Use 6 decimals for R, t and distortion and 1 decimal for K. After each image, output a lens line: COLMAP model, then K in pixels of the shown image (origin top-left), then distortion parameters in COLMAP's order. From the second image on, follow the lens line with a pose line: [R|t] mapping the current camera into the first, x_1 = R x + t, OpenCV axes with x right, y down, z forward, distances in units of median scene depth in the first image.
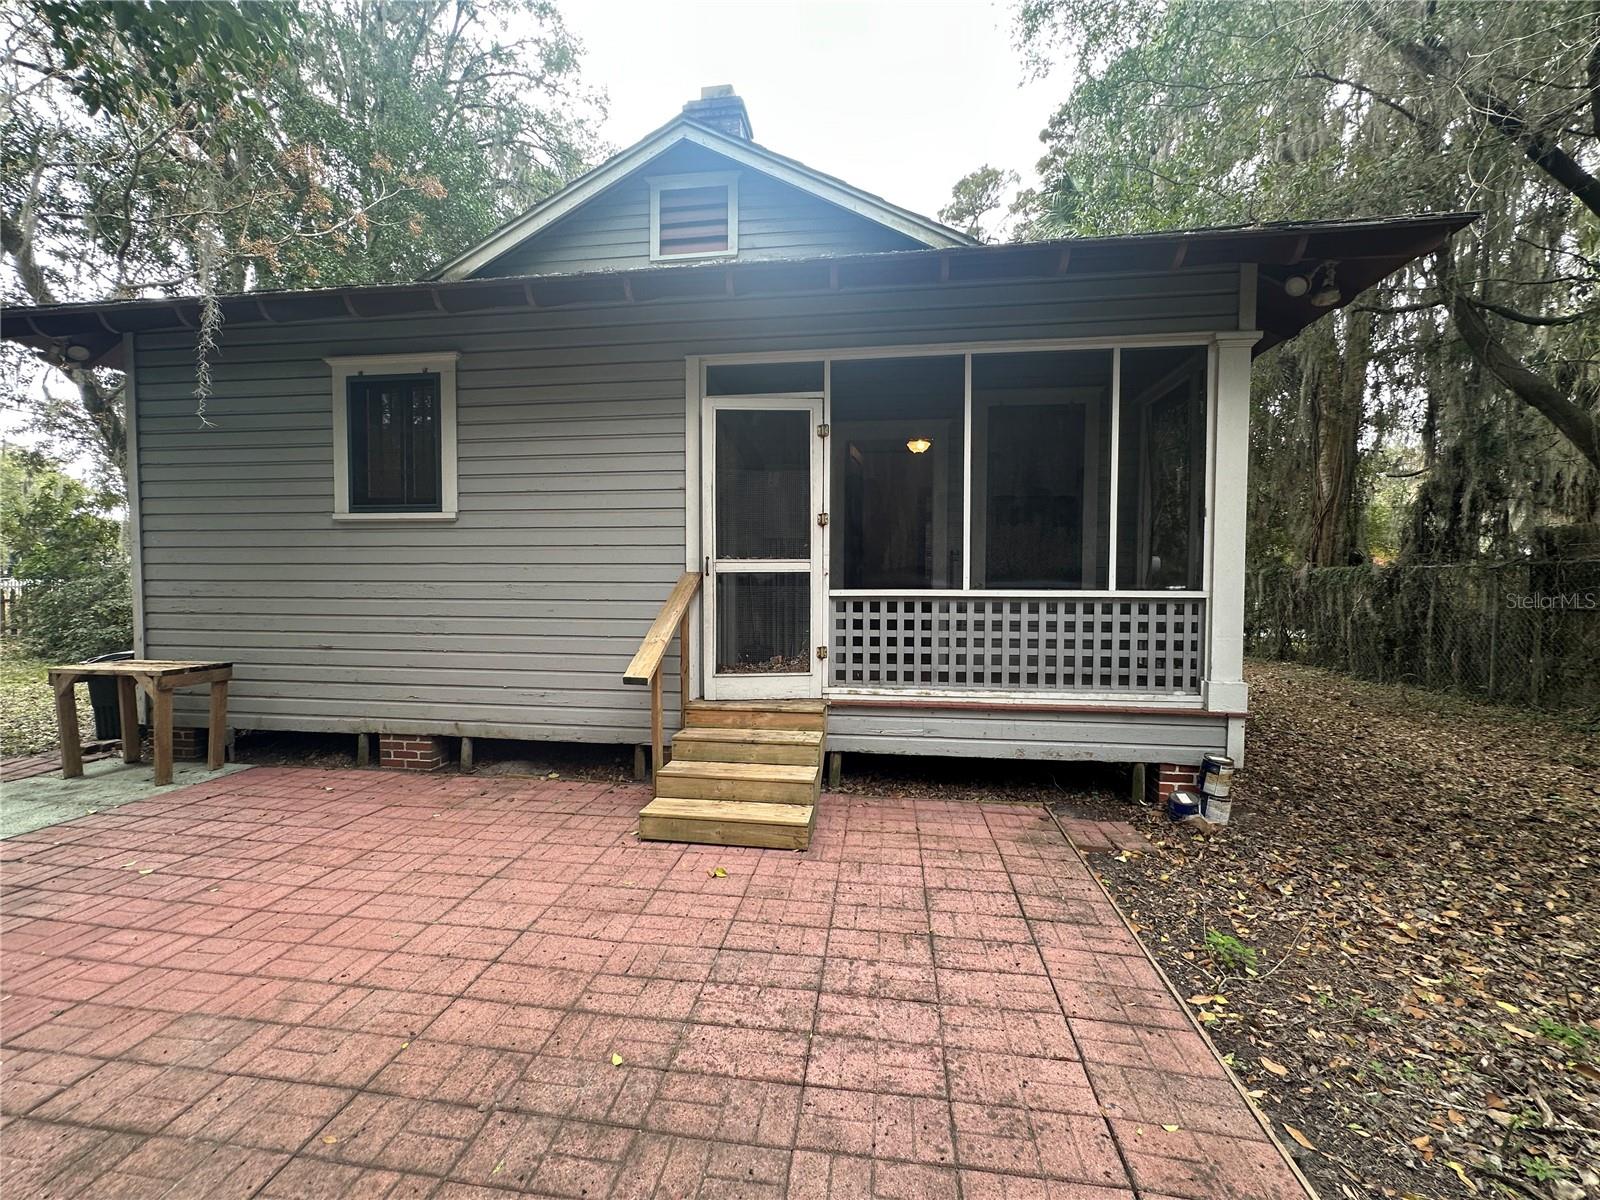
lens RADIAL K [[640.0, 0, 797.8], [0, 640.0, 594.5], [0, 0, 1]] dist [0.002792, 0.000023]
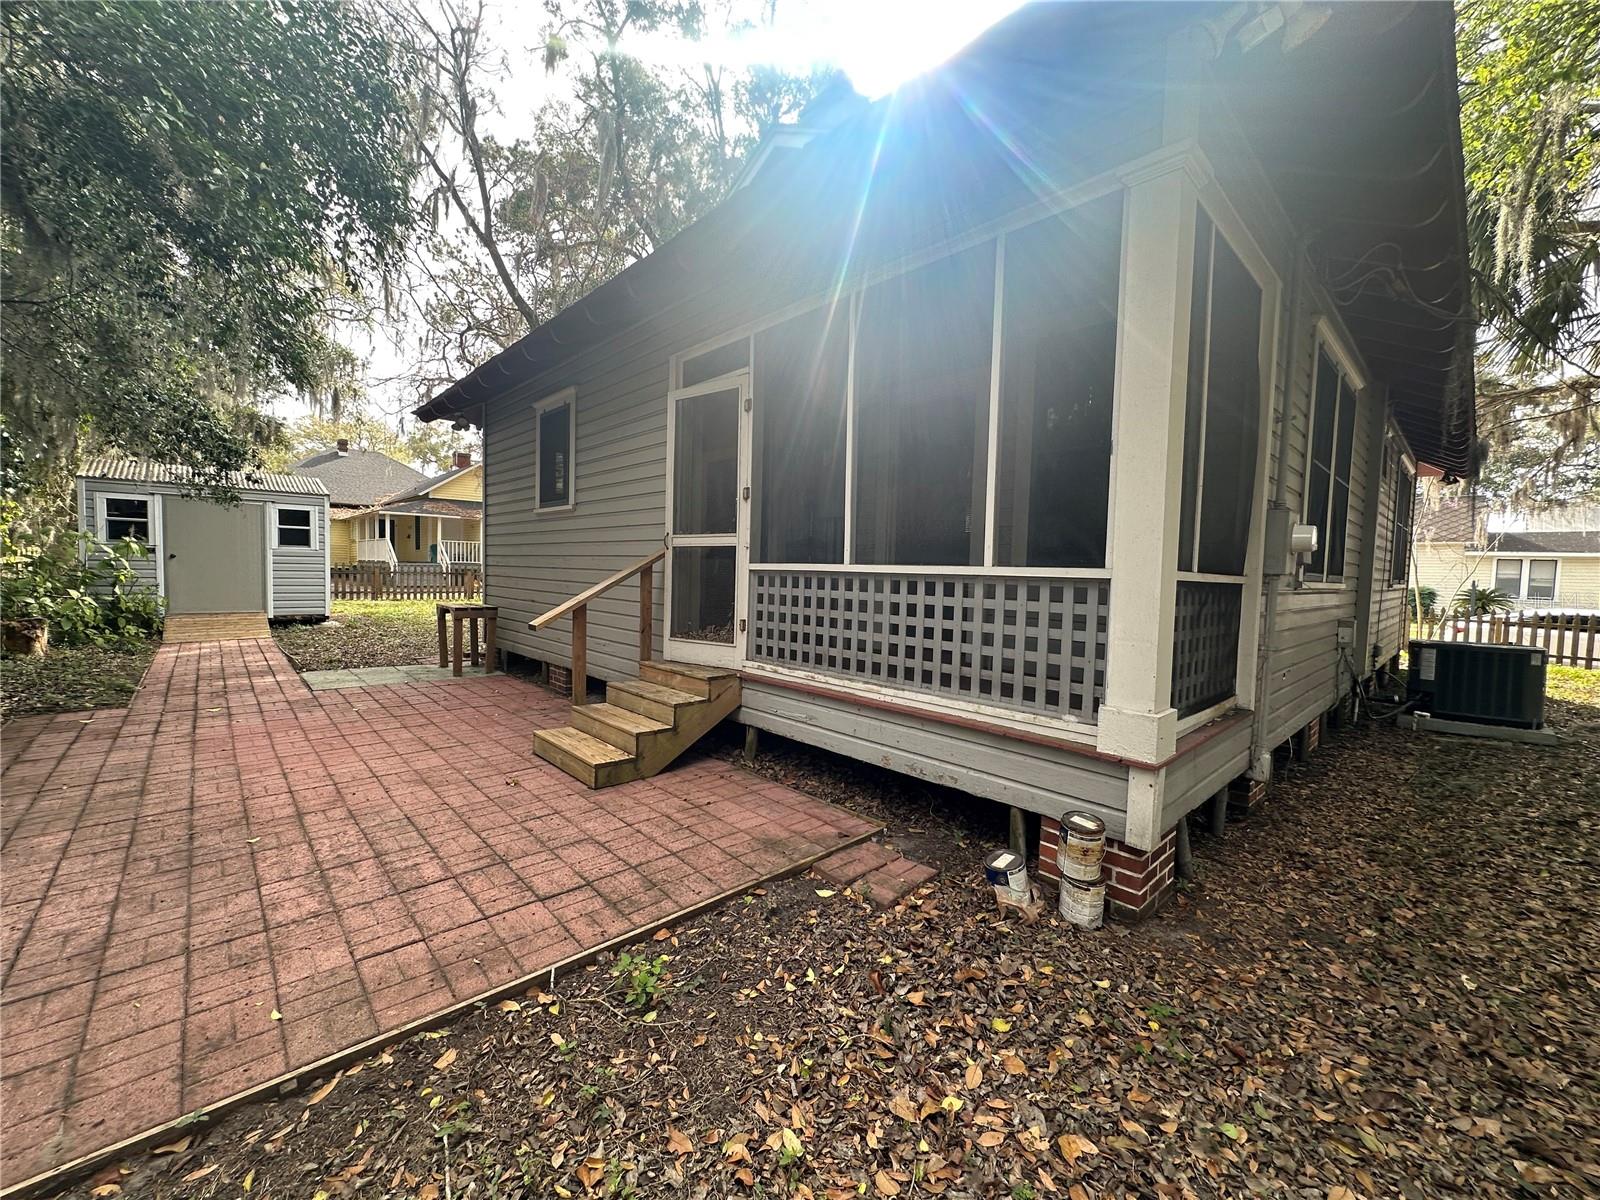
lens RADIAL K [[640.0, 0, 797.2], [0, 640.0, 602.7], [0, 0, 1]] dist [0.002792, 0.000023]
pose [[0.766602, 0.047347, -0.640375, 0.792211], [-0.030847, 0.998842, 0.036925, 0.015280], [0.641381, -0.008553, 0.767175, 0.292018]]
